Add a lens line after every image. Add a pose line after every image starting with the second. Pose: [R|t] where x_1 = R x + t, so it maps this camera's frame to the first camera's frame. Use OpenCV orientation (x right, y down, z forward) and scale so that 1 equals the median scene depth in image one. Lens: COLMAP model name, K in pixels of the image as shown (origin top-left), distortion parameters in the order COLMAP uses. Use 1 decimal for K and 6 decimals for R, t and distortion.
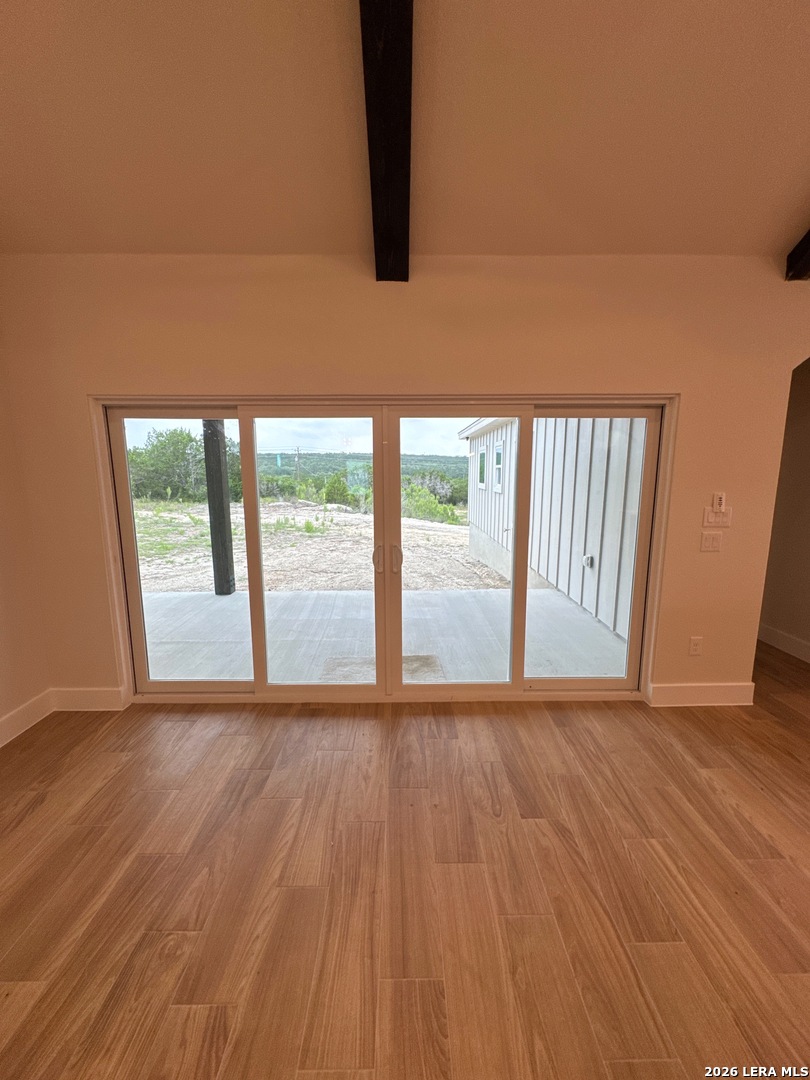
lens RADIAL K [[432.5, 0, 403.9], [0, 432.5, 539.7], [0, 0, 1]] dist [-0.002504, 0.000929]
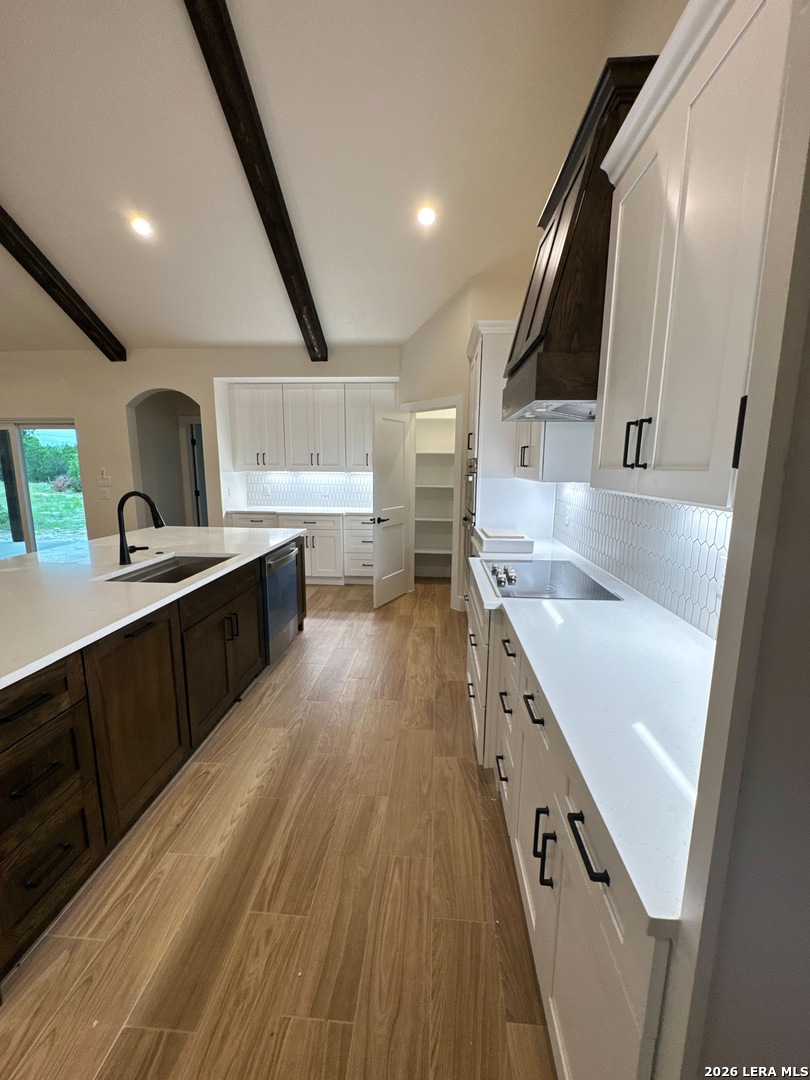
lens RADIAL K [[432.5, 0, 404.4], [0, 432.5, 540.0], [0, 0, 1]] dist [-0.002504, 0.000929]
pose [[0.996921, 0.022821, -0.075013, 0.205547], [-0.022013, 0.999691, 0.011576, 0.014705], [0.075254, -0.009889, 0.997115, -0.077040]]
